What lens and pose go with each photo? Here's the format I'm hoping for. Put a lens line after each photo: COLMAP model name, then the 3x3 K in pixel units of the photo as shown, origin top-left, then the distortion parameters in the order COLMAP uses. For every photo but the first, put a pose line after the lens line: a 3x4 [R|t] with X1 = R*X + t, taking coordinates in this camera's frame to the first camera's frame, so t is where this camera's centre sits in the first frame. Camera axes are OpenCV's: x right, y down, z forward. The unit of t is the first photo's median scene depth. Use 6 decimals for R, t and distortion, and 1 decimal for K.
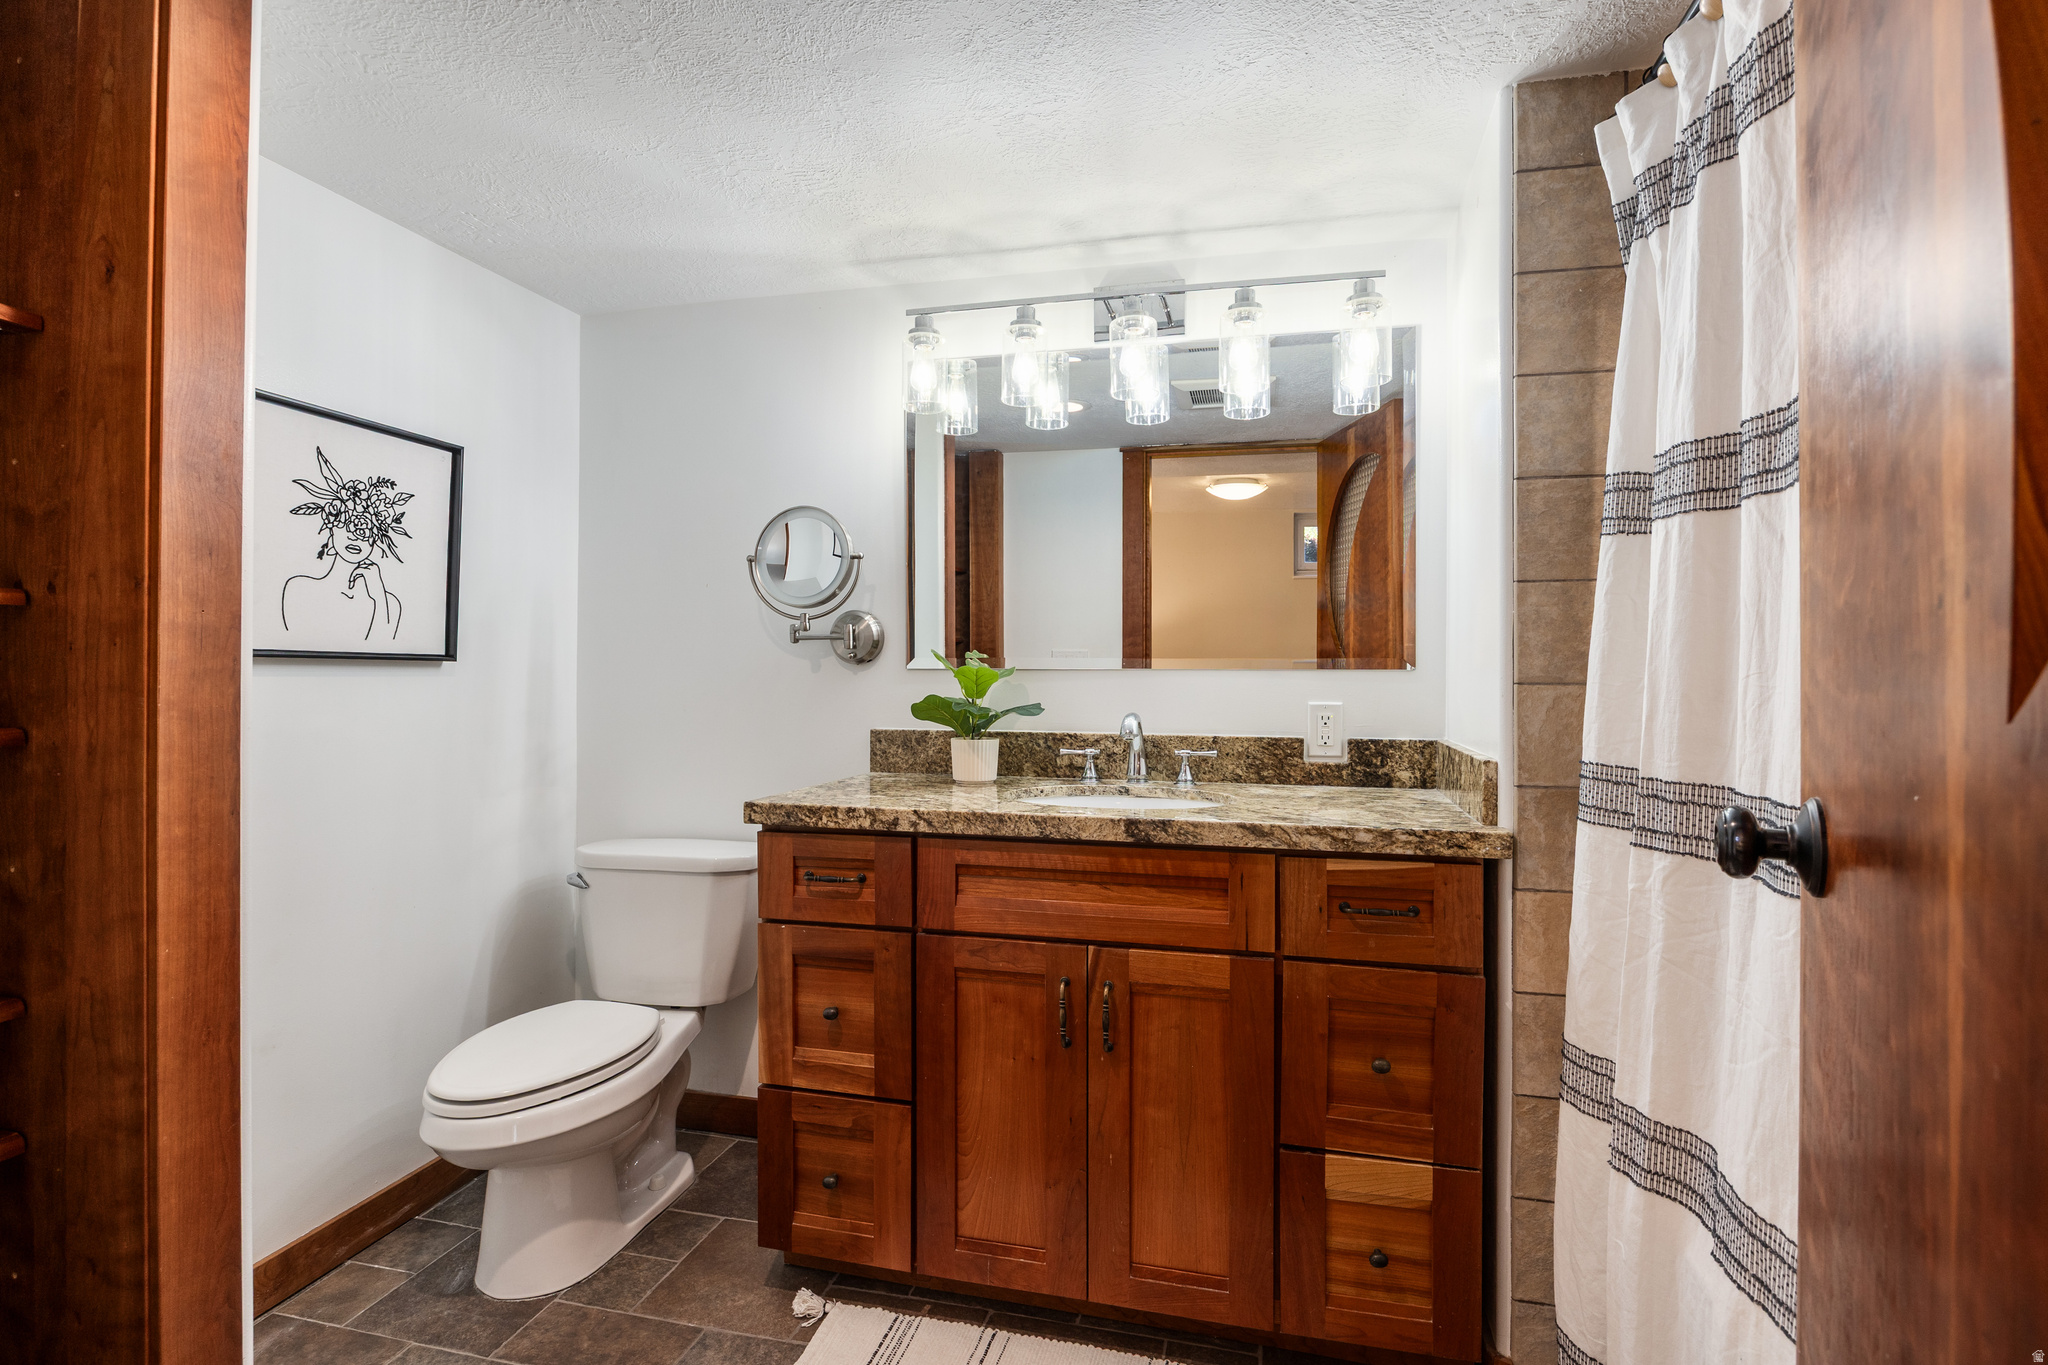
lens RADIAL K [[969.0, 0, 1024.0], [0, 969.0, 671.9], [0, 0, 1]] dist [-0.005018, -0.000006]
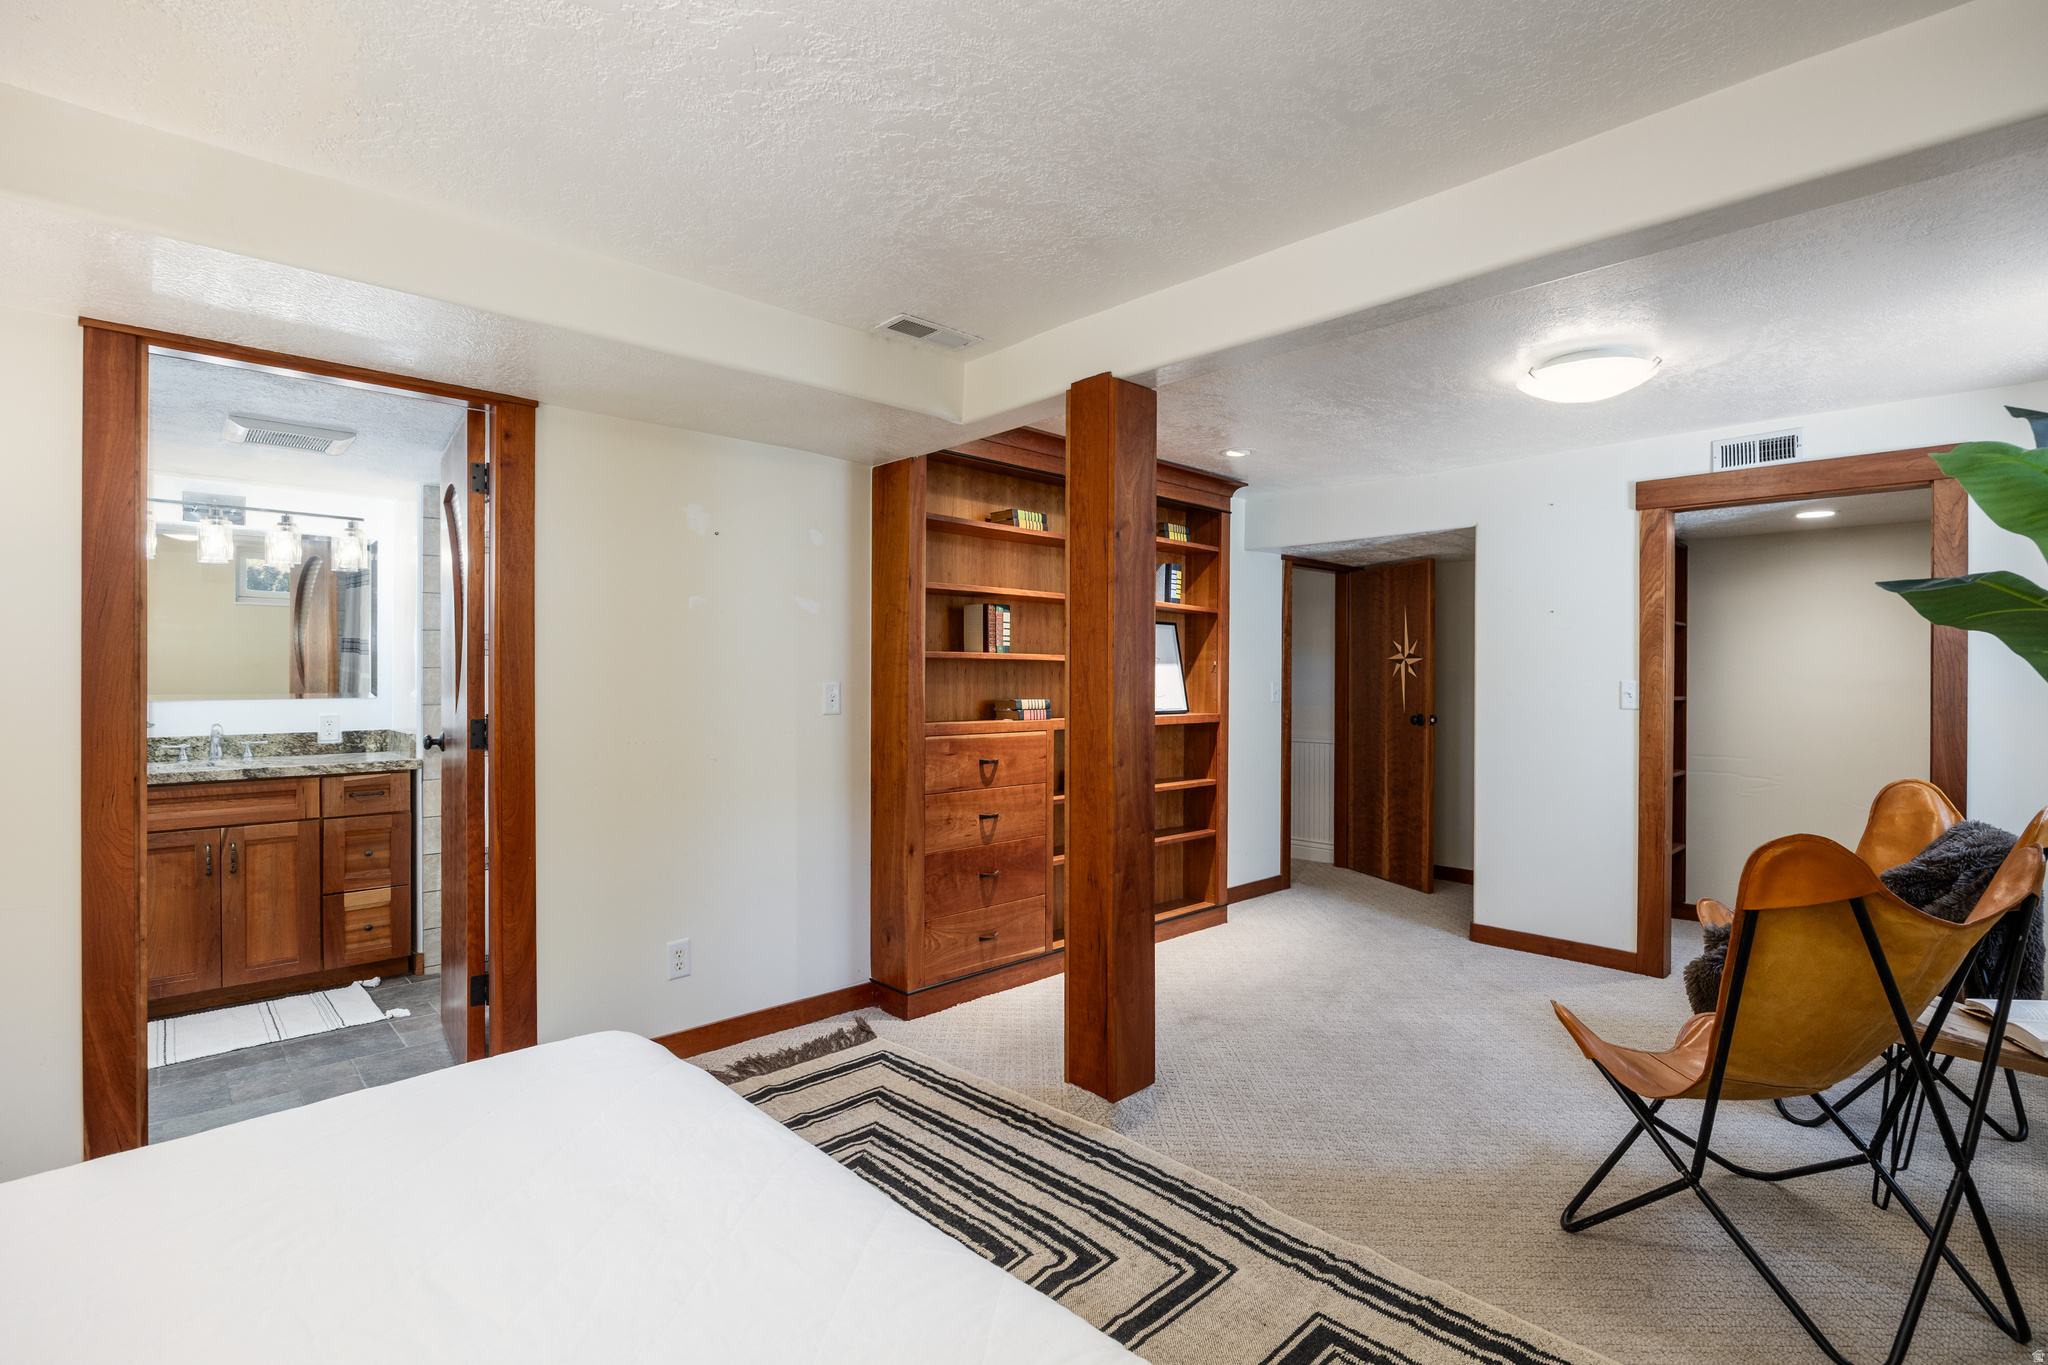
lens RADIAL K [[969.0, 0, 1025.8], [0, 969.0, 672.6], [0, 0, 1]] dist [-0.005018, -0.000006]
pose [[0.534909, -0.002699, 0.844905, -0.830932], [0.002723, 0.999995, 0.001471, -0.073697], [-0.844905, 0.001514, 0.534914, -1.777364]]
